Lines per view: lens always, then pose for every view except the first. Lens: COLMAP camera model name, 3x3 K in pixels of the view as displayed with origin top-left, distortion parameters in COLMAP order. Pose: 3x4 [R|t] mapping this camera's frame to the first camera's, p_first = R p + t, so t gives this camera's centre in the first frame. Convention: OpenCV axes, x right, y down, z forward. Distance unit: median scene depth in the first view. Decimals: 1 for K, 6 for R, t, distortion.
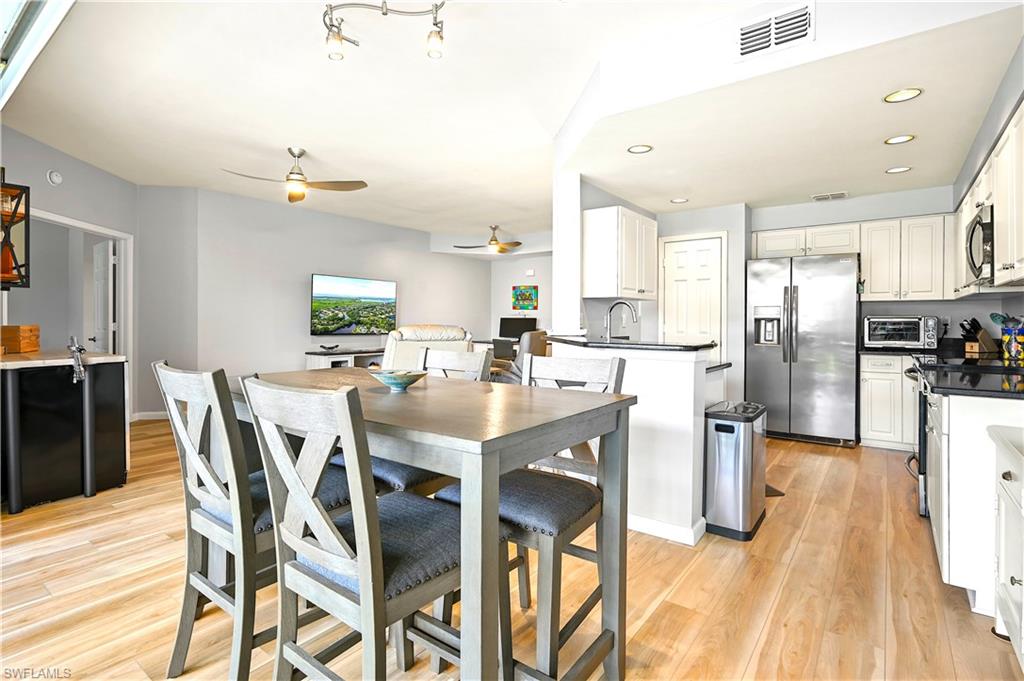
lens RADIAL K [[501.3, 0, 515.8], [0, 501.3, 321.3], [0, 0, 1]] dist [0.000703, 0.000442]
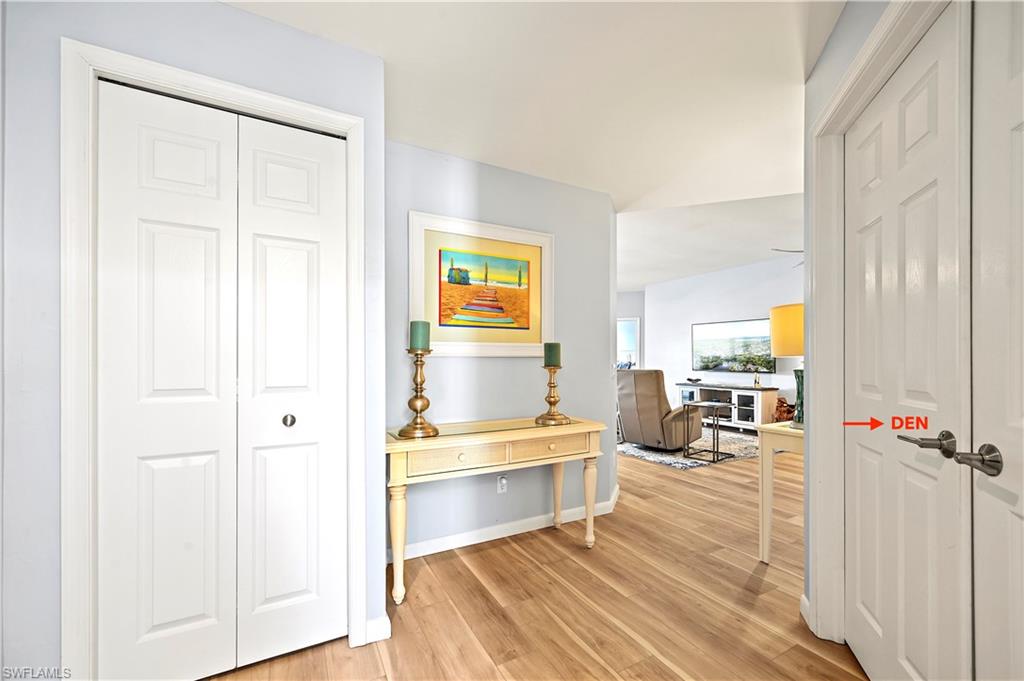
lens RADIAL K [[413.2, 0, 512.7], [0, 413.2, 360.7], [0, 0, 1]] dist [0.000577, 0.000024]
pose [[-0.428692, -0.000081, -0.903451, 1.107738], [-0.000715, 1.000000, 0.000249, 0.005004], [0.903450, 0.000753, -0.428692, 1.466042]]
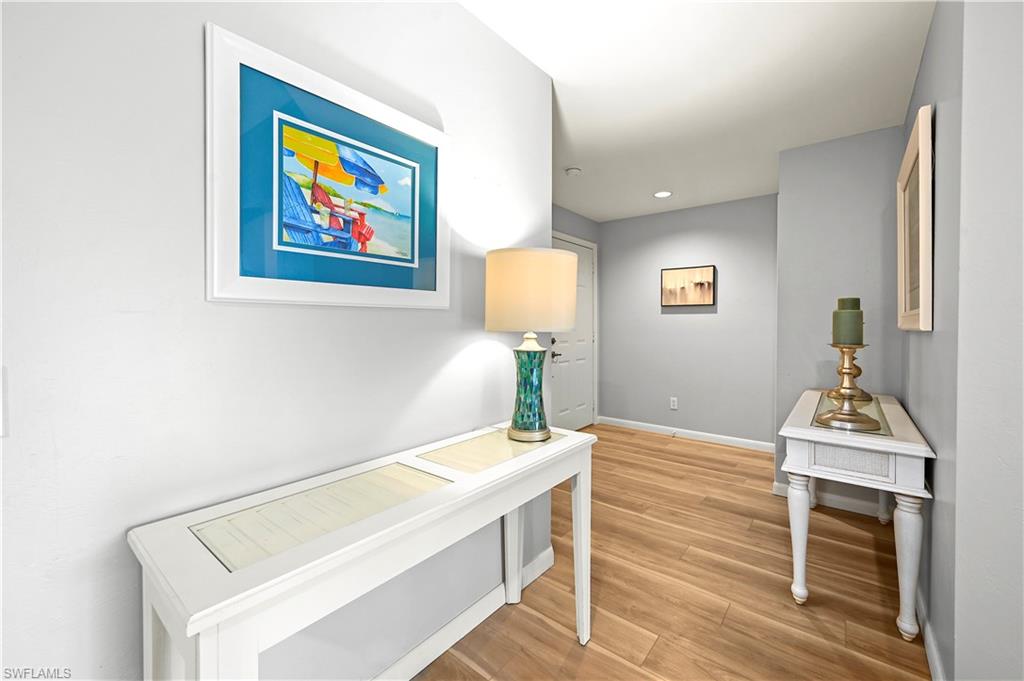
lens RADIAL K [[417.1, 0, 523.3], [0, 417.1, 335.8], [0, 0, 1]] dist [0.000118, -0.000033]
pose [[0.032279, -0.031145, 0.998993, 0.229450], [-0.002458, 0.999509, 0.031241, -0.006338], [-0.999476, -0.003464, 0.032187, 1.561950]]
